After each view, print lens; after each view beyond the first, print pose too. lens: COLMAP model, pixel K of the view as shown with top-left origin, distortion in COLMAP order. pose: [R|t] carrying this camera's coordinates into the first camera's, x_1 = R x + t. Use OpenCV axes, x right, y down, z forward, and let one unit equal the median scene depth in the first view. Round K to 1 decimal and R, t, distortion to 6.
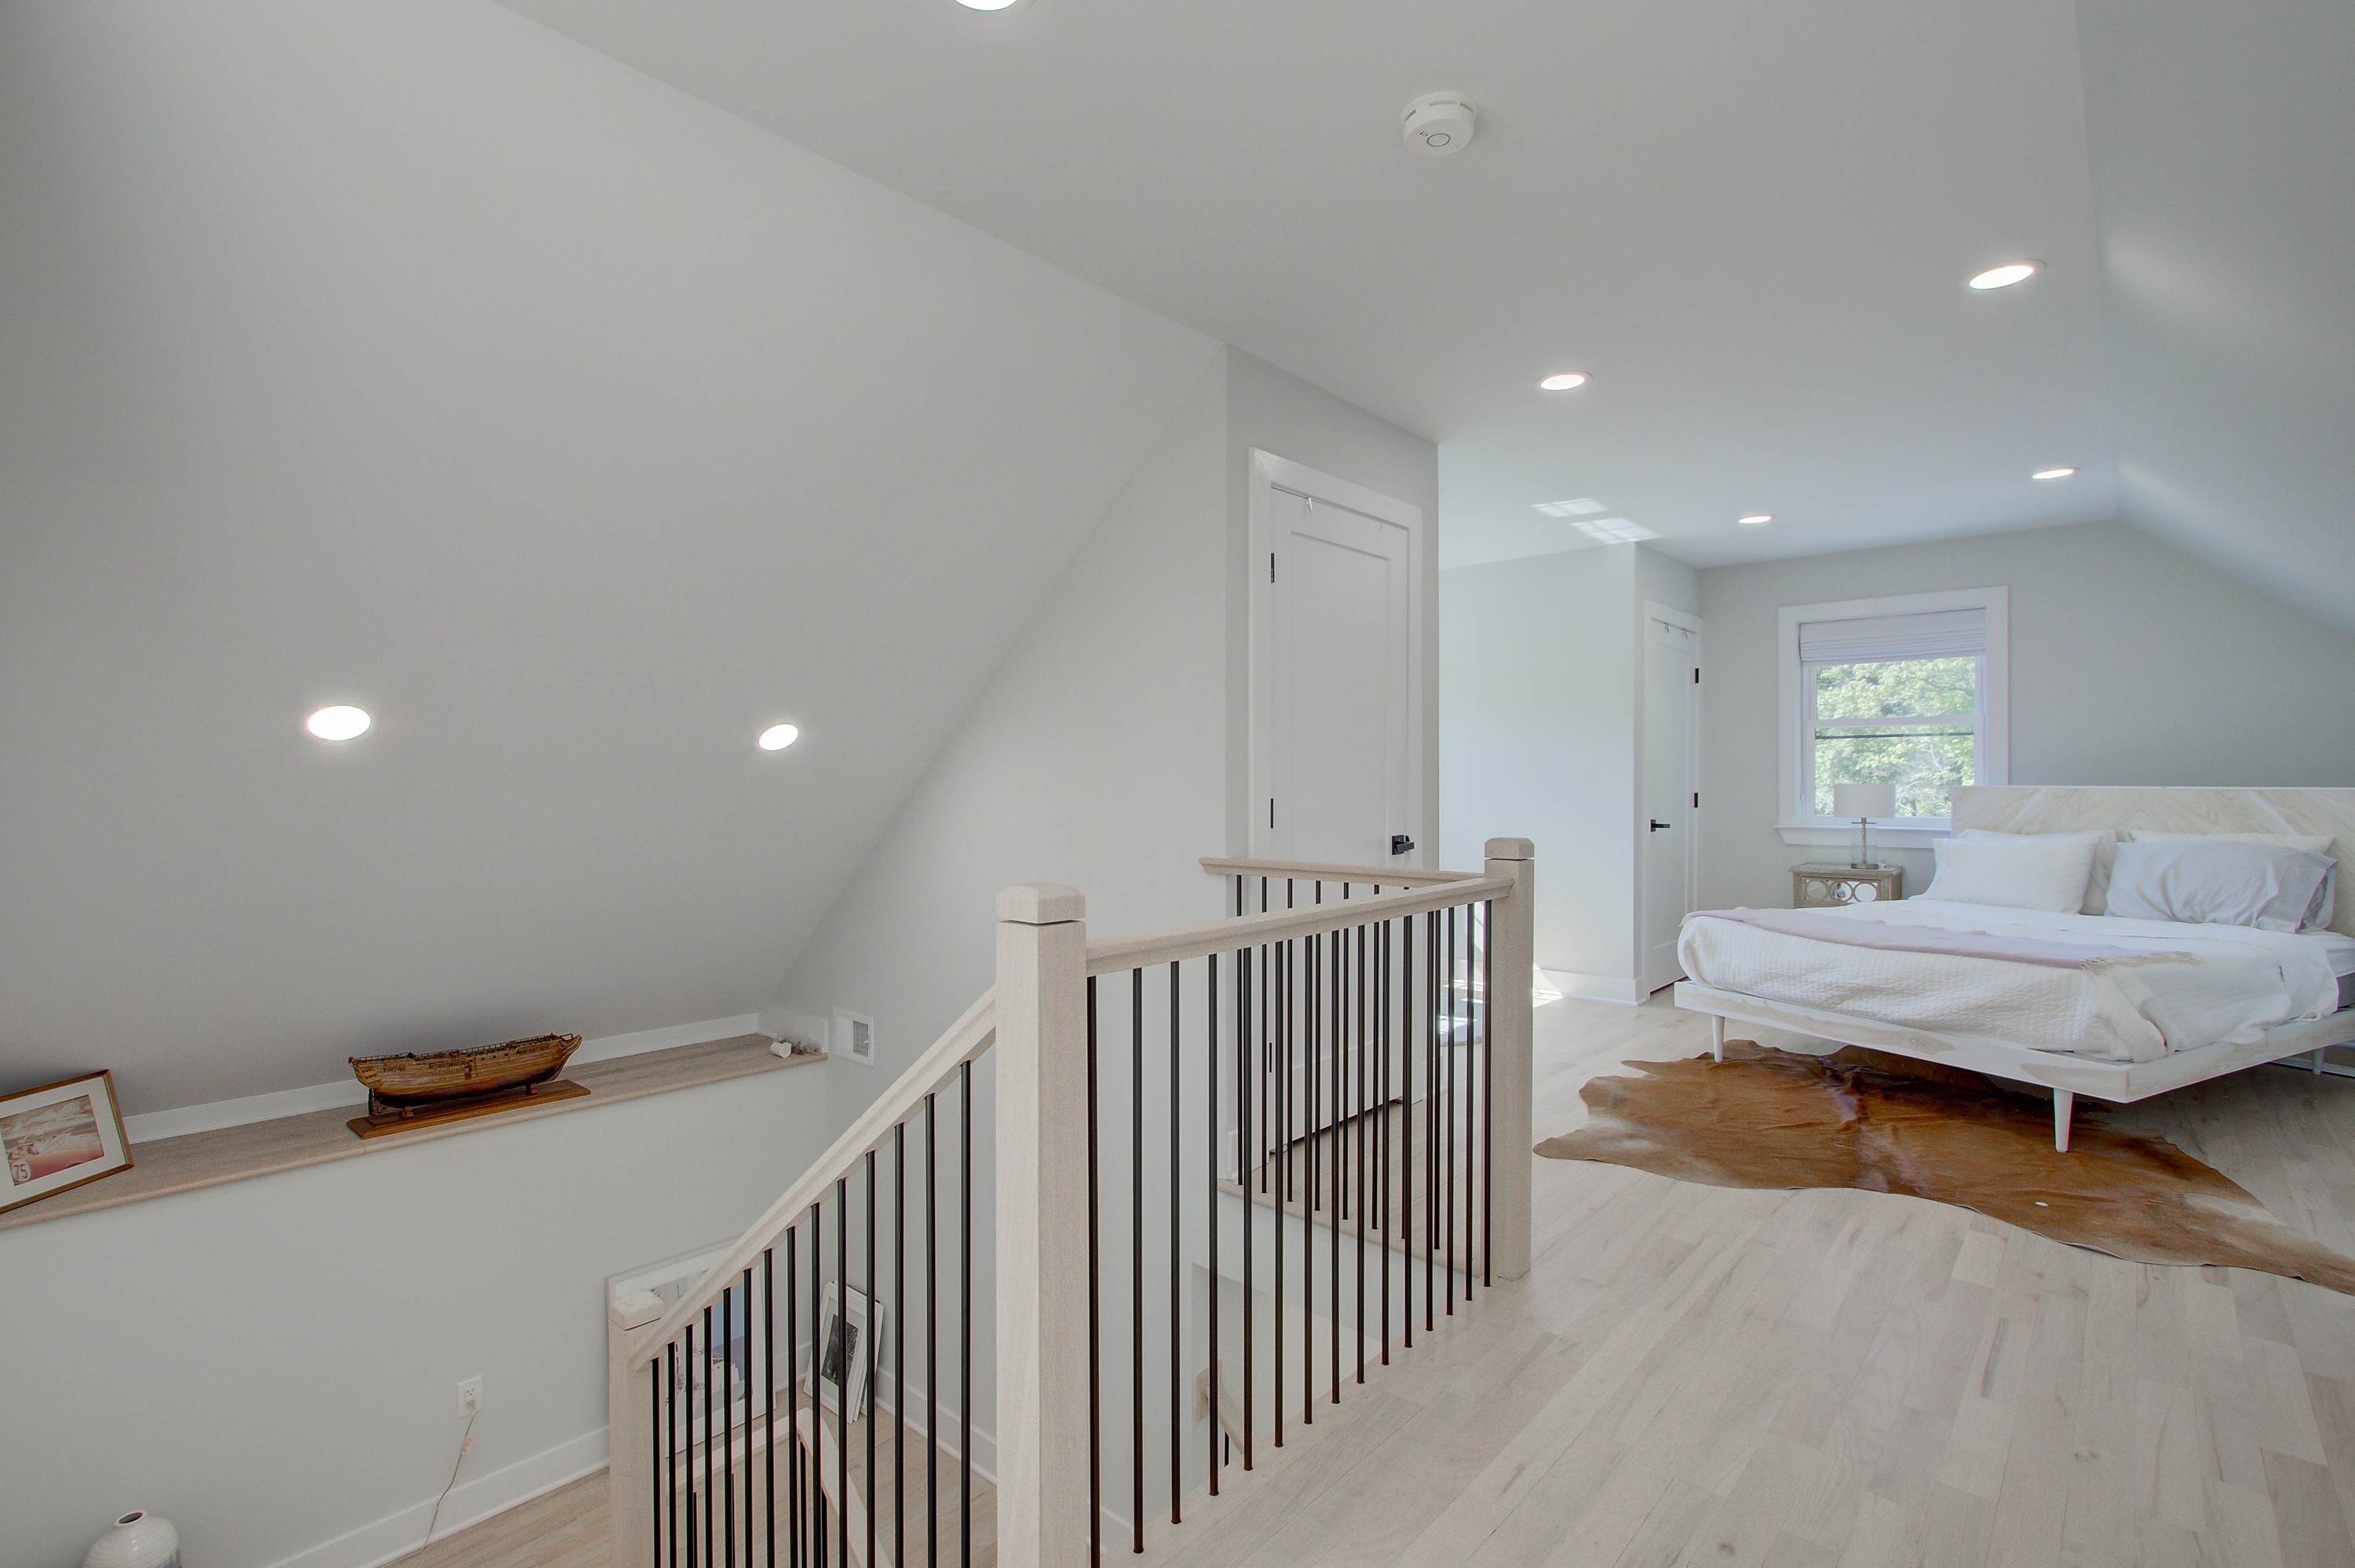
lens RADIAL K [[1092.6, 0, 1159.2], [0, 1092.6, 786.6], [0, 0, 1]] dist [-0.014481, 0.000641]
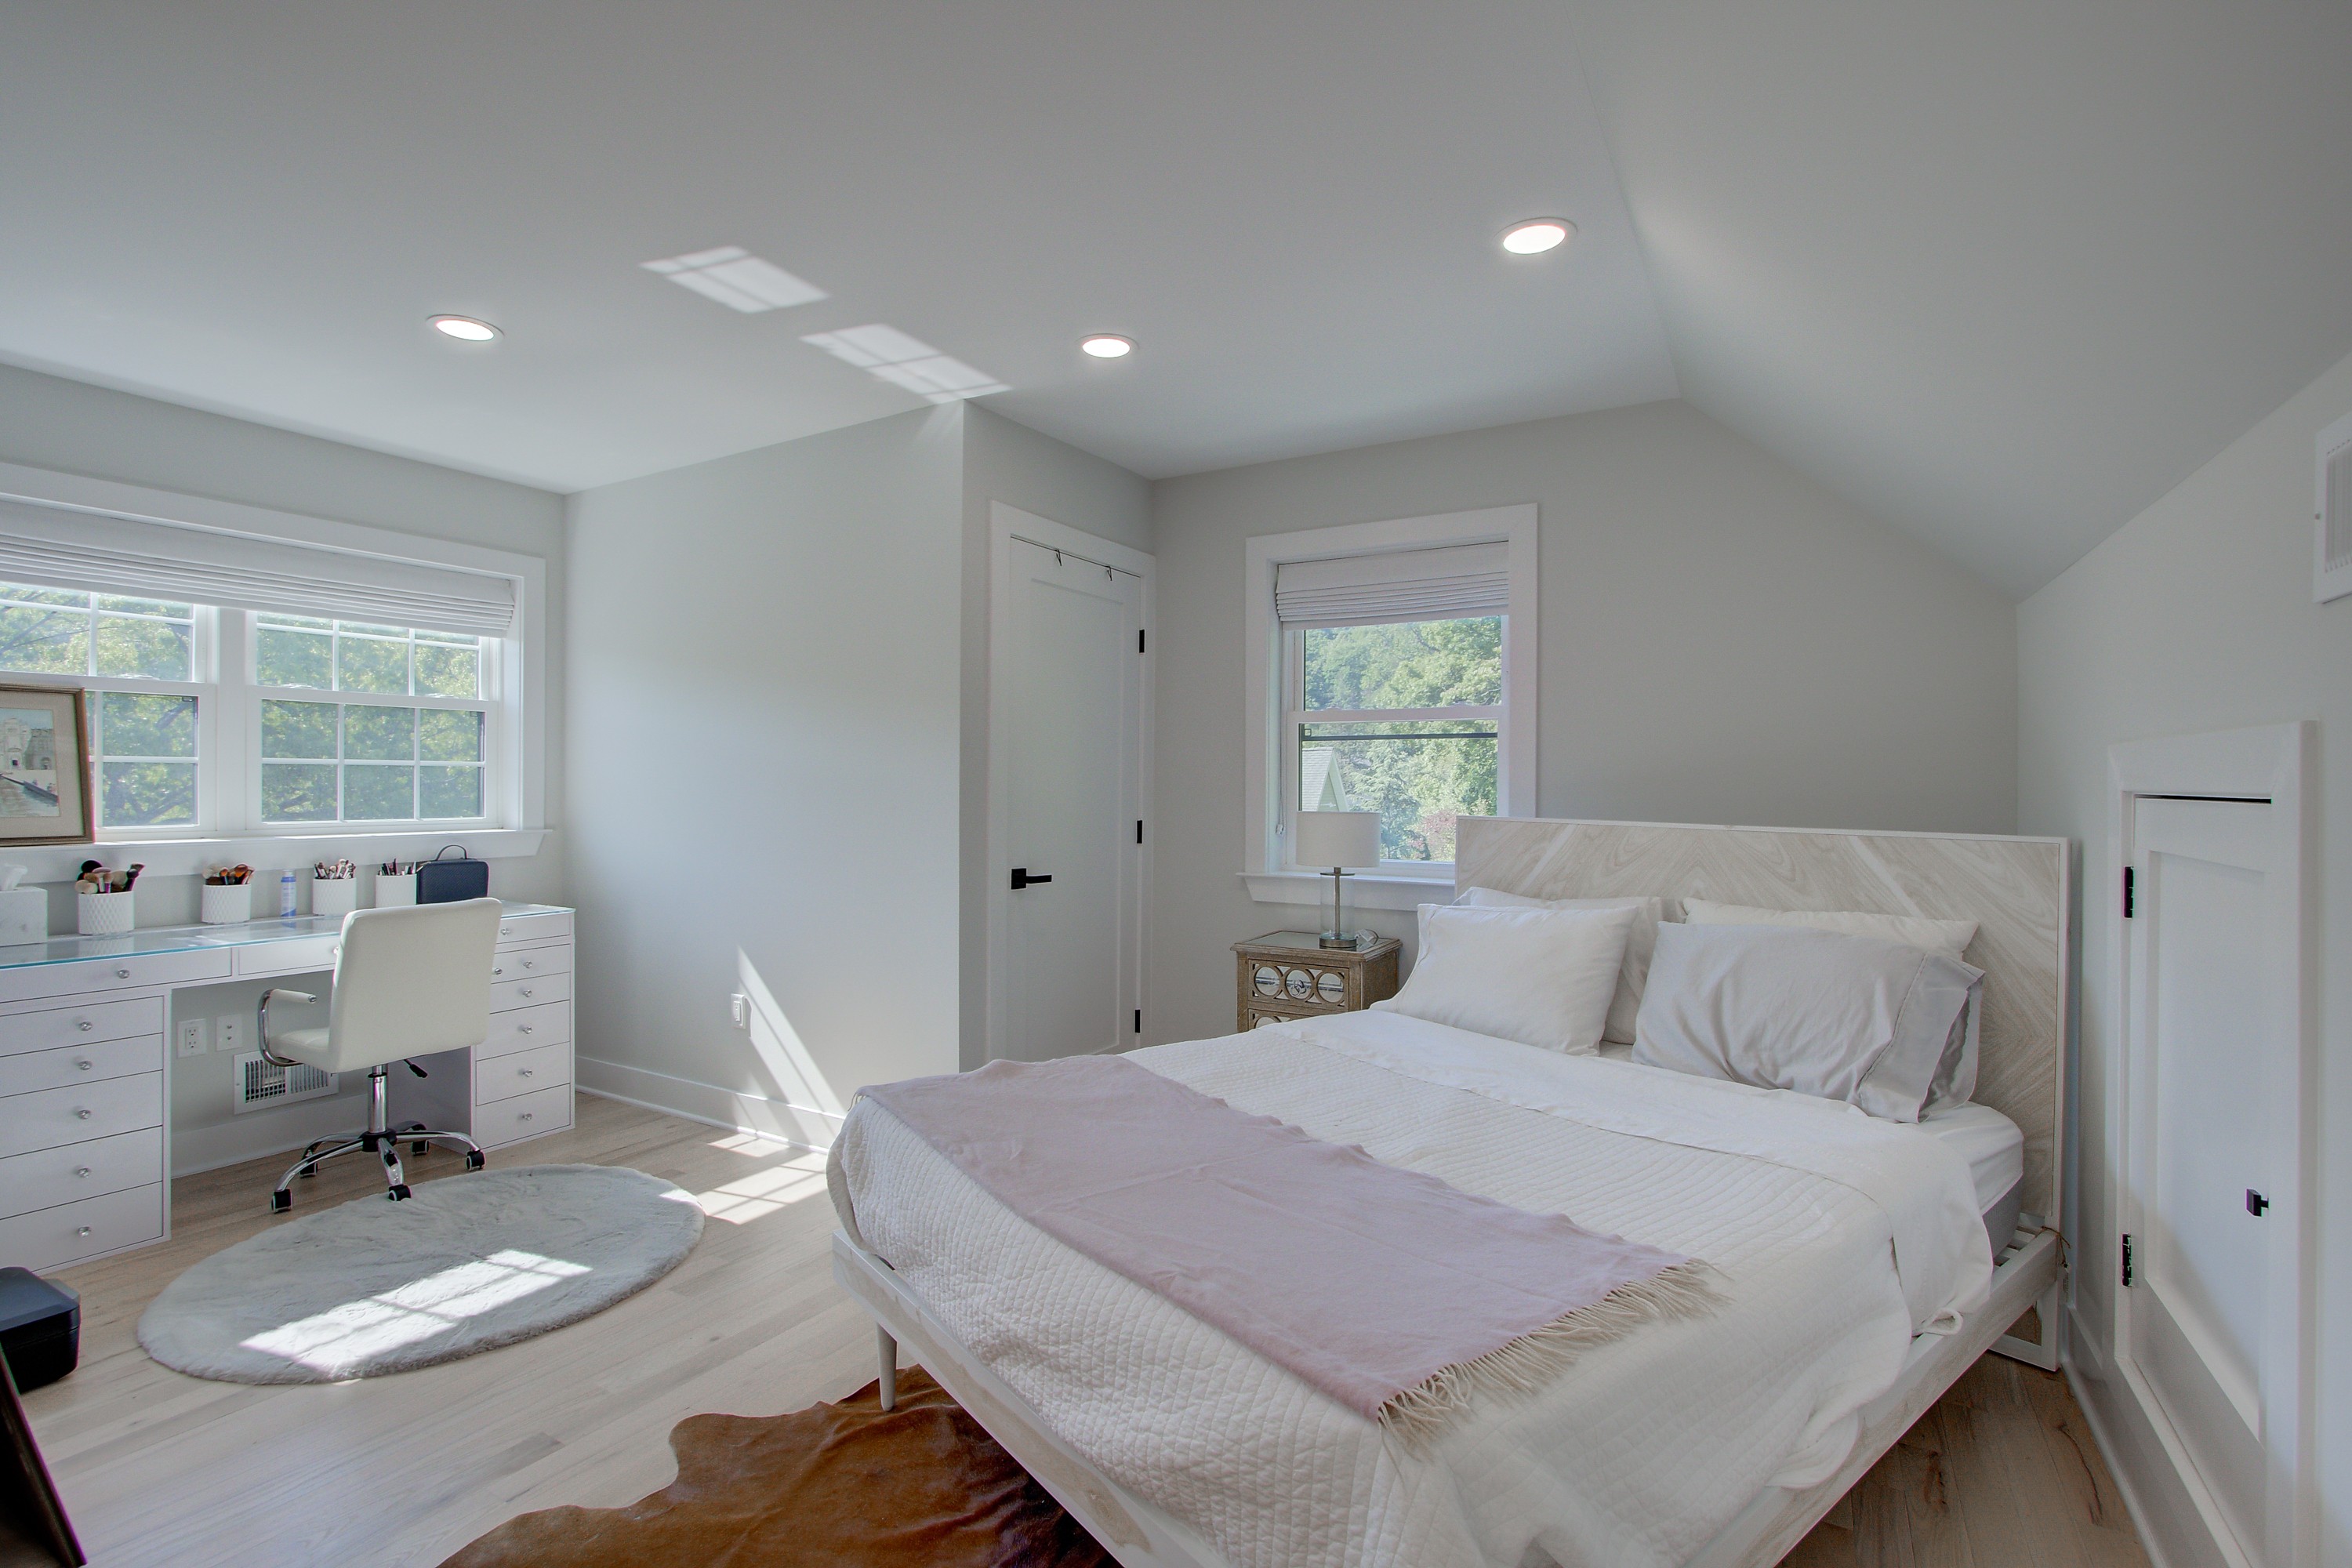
lens RADIAL K [[1091.4, 0, 1157.7], [0, 1091.4, 786.6], [0, 0, 1]] dist [-0.014481, 0.000641]
pose [[0.979118, 0.006686, 0.203184, 0.515012], [-0.006894, 0.999976, 0.000317, -0.020365], [-0.203177, -0.001711, 0.979141, 0.492531]]
